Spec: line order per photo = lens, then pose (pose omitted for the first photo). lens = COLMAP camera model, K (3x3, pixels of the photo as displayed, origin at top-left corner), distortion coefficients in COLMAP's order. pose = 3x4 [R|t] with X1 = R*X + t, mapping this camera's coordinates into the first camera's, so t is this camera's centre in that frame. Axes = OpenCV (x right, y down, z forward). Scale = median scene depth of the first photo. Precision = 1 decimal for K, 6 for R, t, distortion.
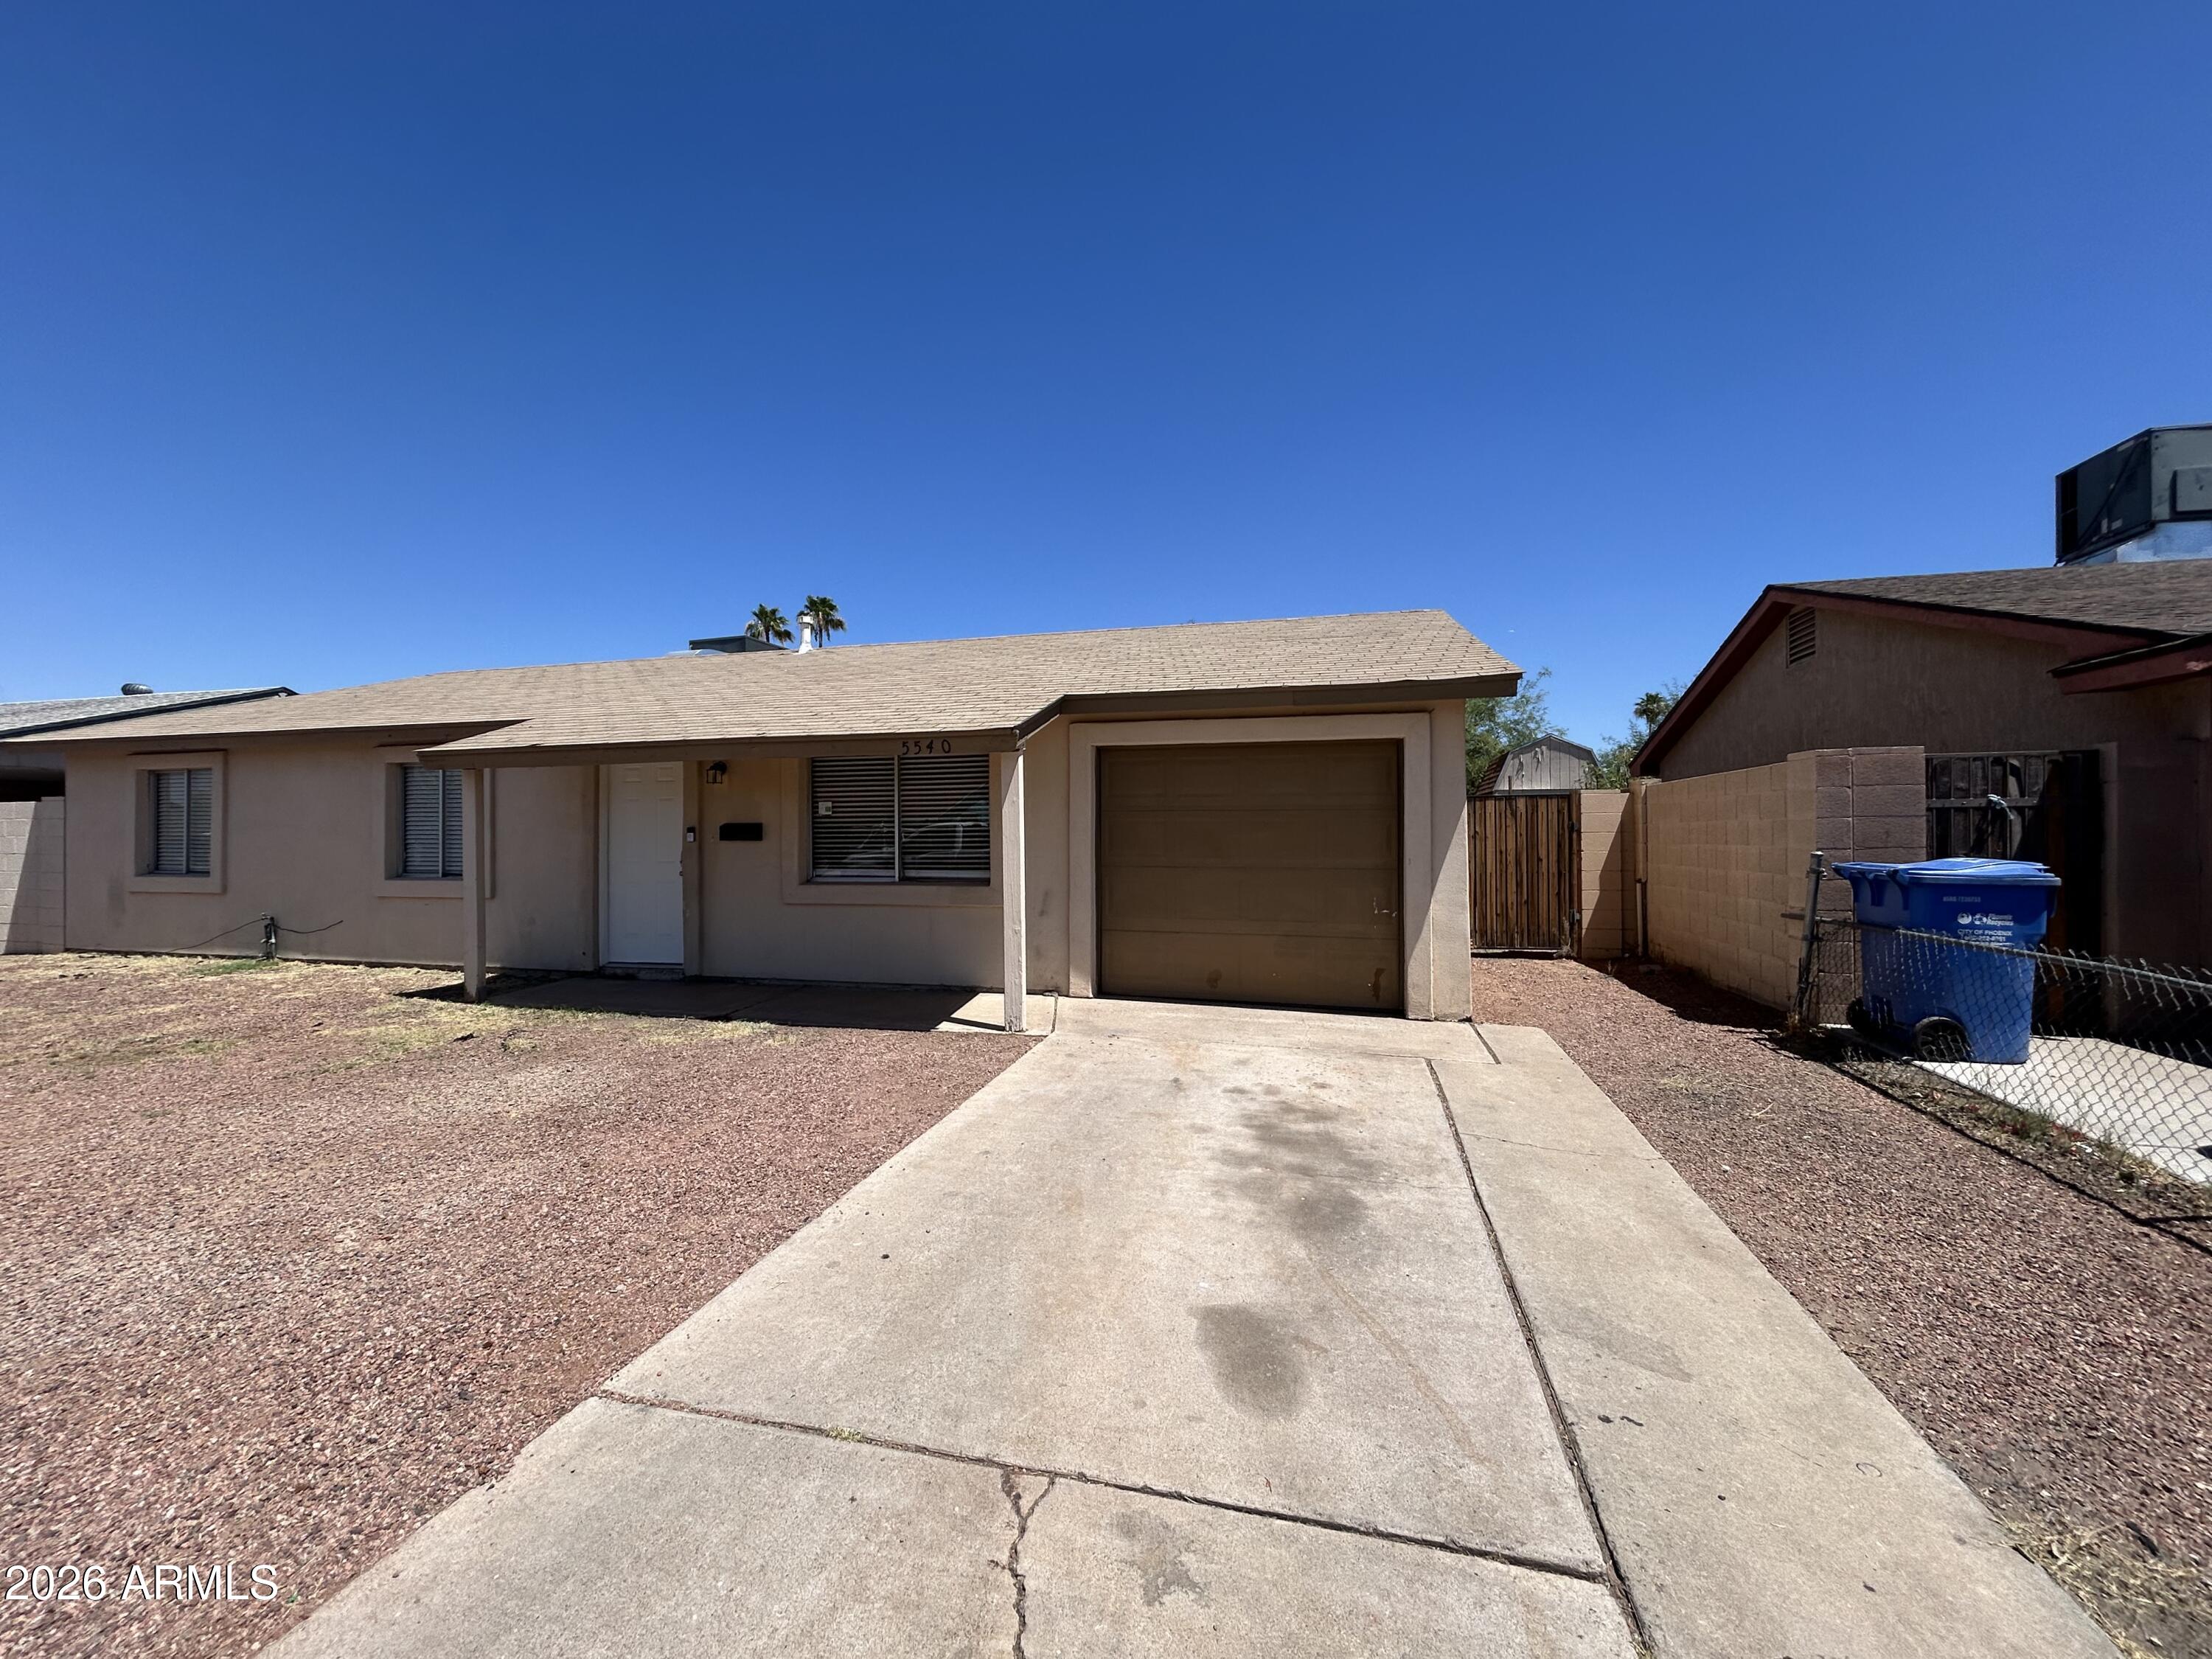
lens RADIAL K [[887.5, 0, 1106.0], [0, 887.5, 829.5], [0, 0, 1]] dist [0.001470, 0.000400]
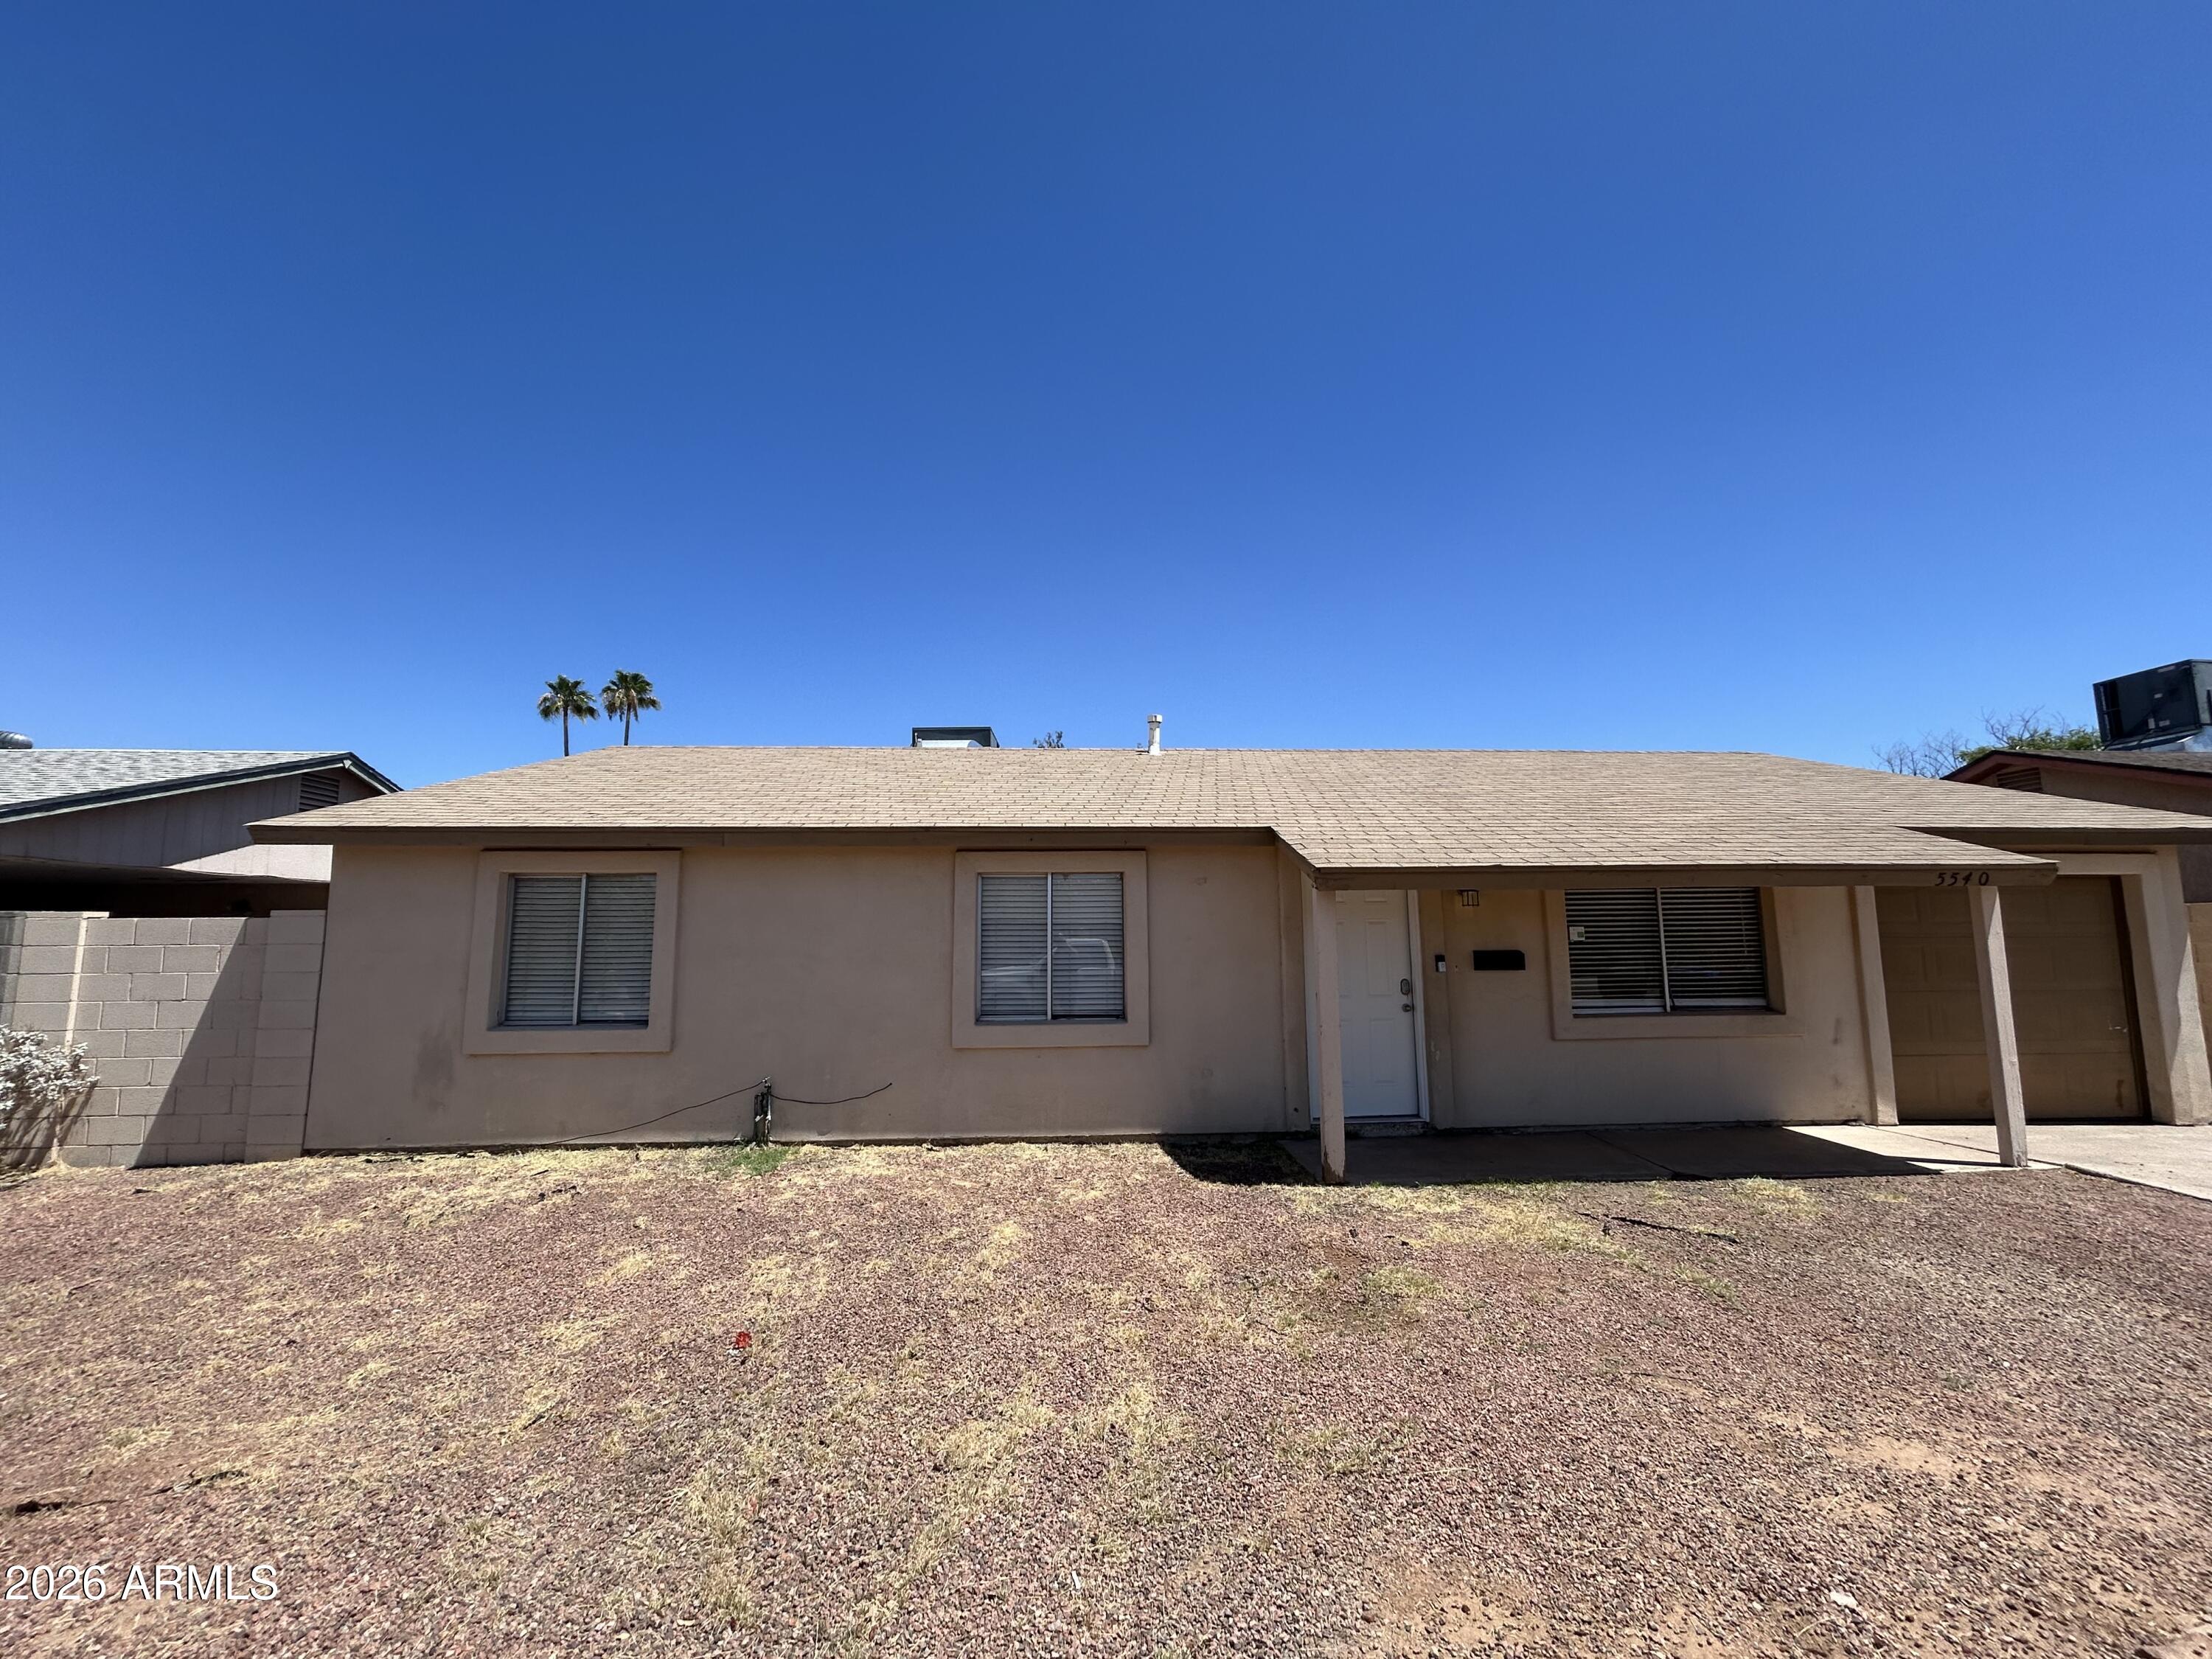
lens RADIAL K [[887.5, 0, 1106.0], [0, 887.5, 829.5], [0, 0, 1]] dist [0.001470, 0.000400]
pose [[0.952657, 0.032947, 0.302256, -1.566843], [0.001990, 0.993414, -0.114559, -0.039253], [-0.304040, 0.109737, 0.946318, 0.370834]]
